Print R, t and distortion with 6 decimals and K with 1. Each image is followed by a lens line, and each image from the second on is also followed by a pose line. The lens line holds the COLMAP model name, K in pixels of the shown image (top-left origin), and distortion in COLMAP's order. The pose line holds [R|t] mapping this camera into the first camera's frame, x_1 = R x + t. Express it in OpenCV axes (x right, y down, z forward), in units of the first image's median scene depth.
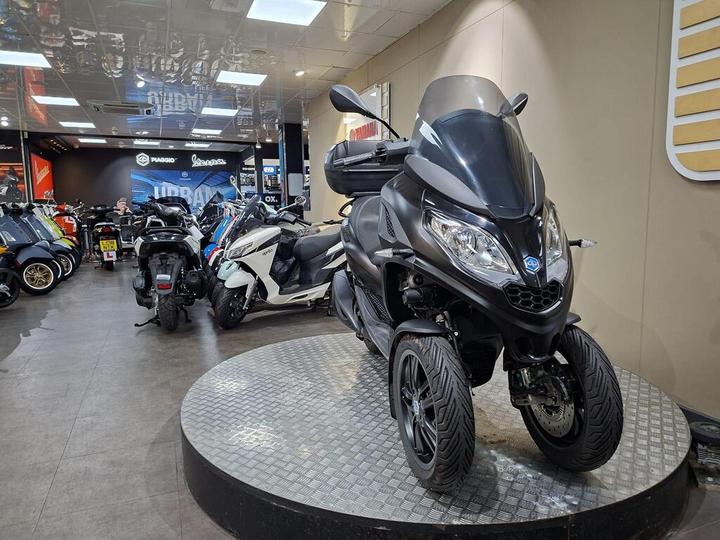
lens RADIAL K [[516.9, 0, 360.0], [0, 516.9, 270.0], [0, 0, 1]] dist [0.062893, -0.066414]
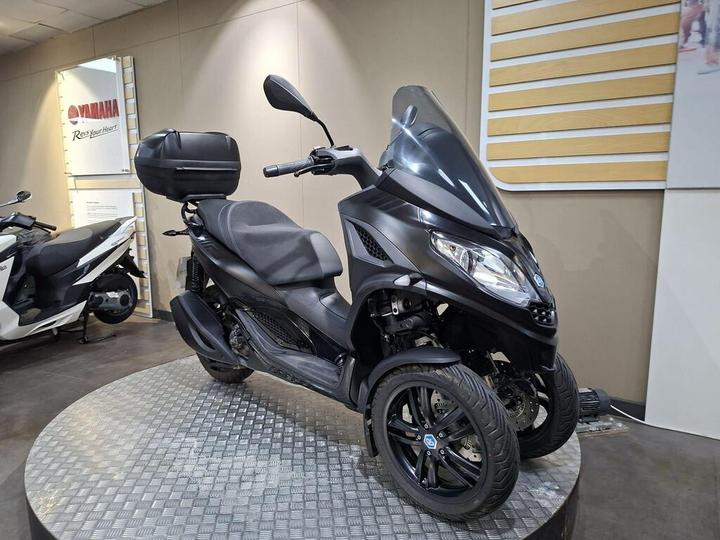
lens RADIAL K [[516.9, 0, 360.0], [0, 516.9, 270.0], [0, 0, 1]] dist [0.062893, -0.066414]
pose [[0.816514, -0.081542, 0.571538, -0.268535], [0.067210, 0.996670, 0.046179, -0.050734], [-0.573400, 0.000708, 0.819275, 0.159553]]
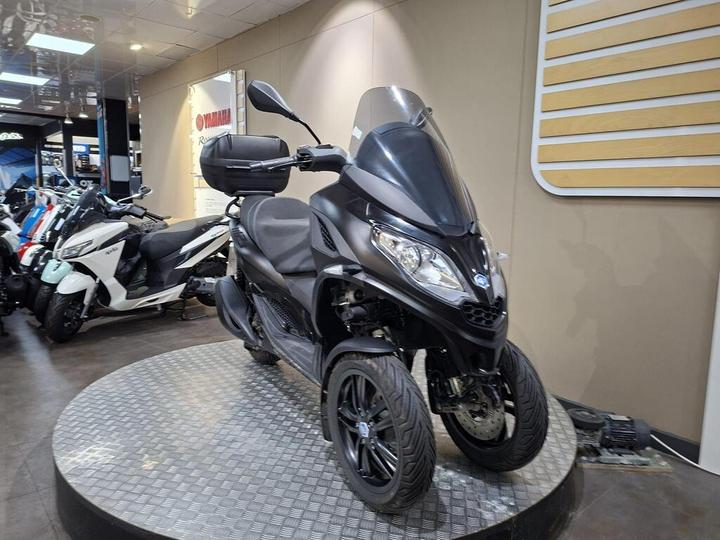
lens RADIAL K [[521.1, 0, 357.8], [0, 521.1, 262.7], [0, 0, 1]] dist [0.087562, -0.112030]
pose [[0.944862, -0.009257, 0.327337, -0.115810], [0.007008, 0.999943, 0.008050, -0.027895], [-0.327392, -0.005312, 0.944874, 0.044168]]
